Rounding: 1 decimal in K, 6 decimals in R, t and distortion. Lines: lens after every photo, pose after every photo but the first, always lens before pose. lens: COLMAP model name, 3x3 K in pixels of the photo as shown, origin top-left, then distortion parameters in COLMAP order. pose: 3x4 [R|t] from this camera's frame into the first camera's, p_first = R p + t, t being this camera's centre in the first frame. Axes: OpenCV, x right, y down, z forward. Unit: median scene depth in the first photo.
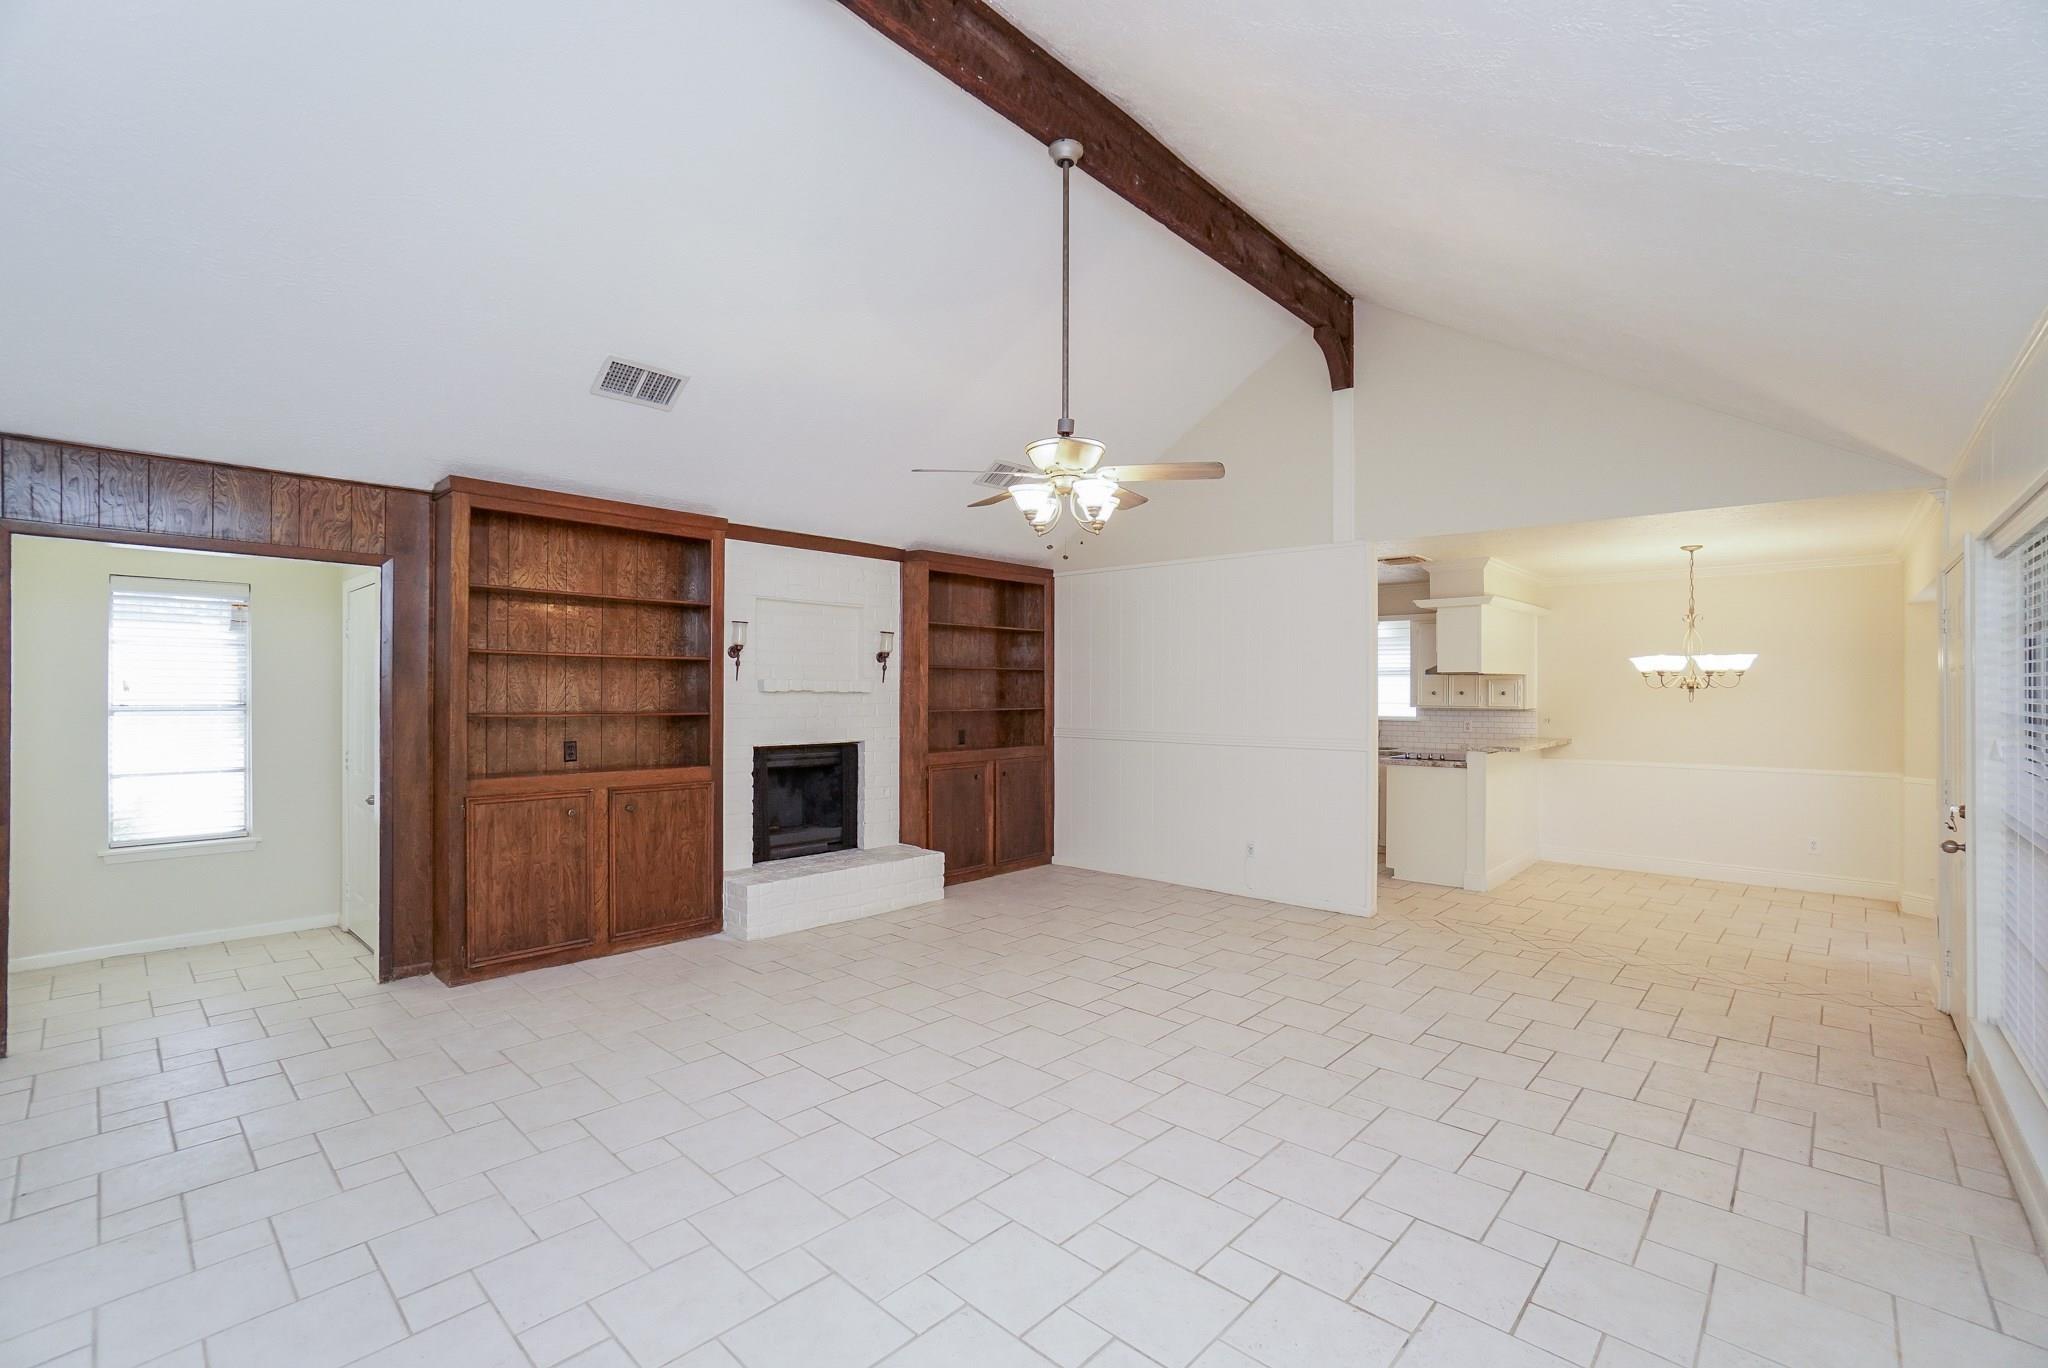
lens RADIAL K [[914.1, 0, 1017.4], [0, 914.1, 688.3], [0, 0, 1]] dist [-0.036778, 0.015514]
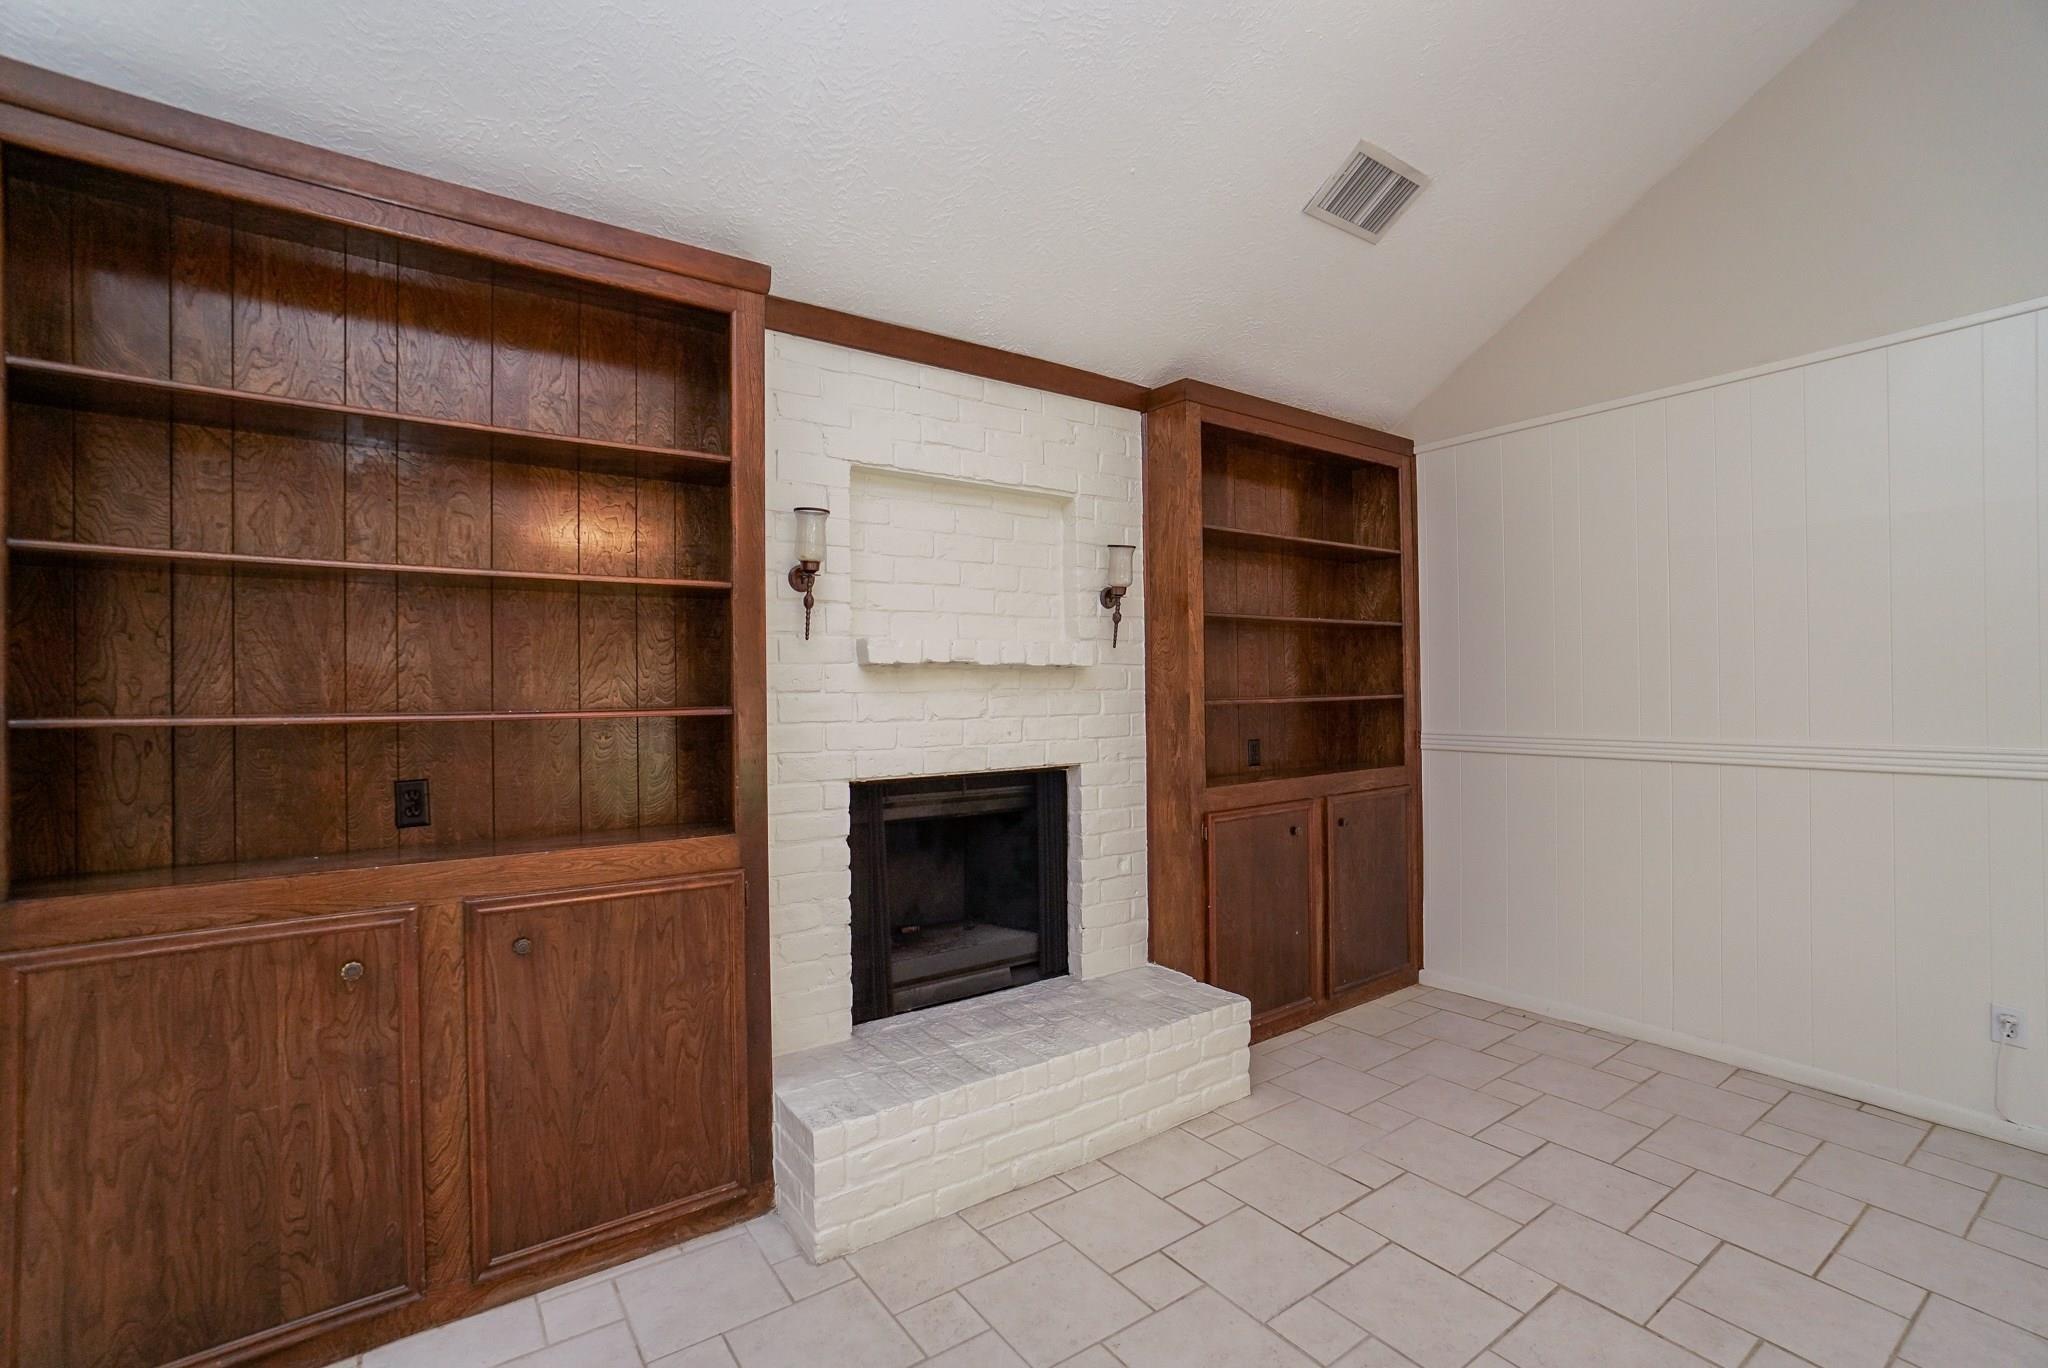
lens RADIAL K [[914.1, 0, 1018.5], [0, 914.1, 687.1], [0, 0, 1]] dist [-0.036778, 0.015514]
pose [[0.978541, -0.015332, -0.205480, -0.114552], [0.015585, 0.999878, -0.000387, 0.017886], [0.205461, -0.002824, 0.978661, 0.595882]]
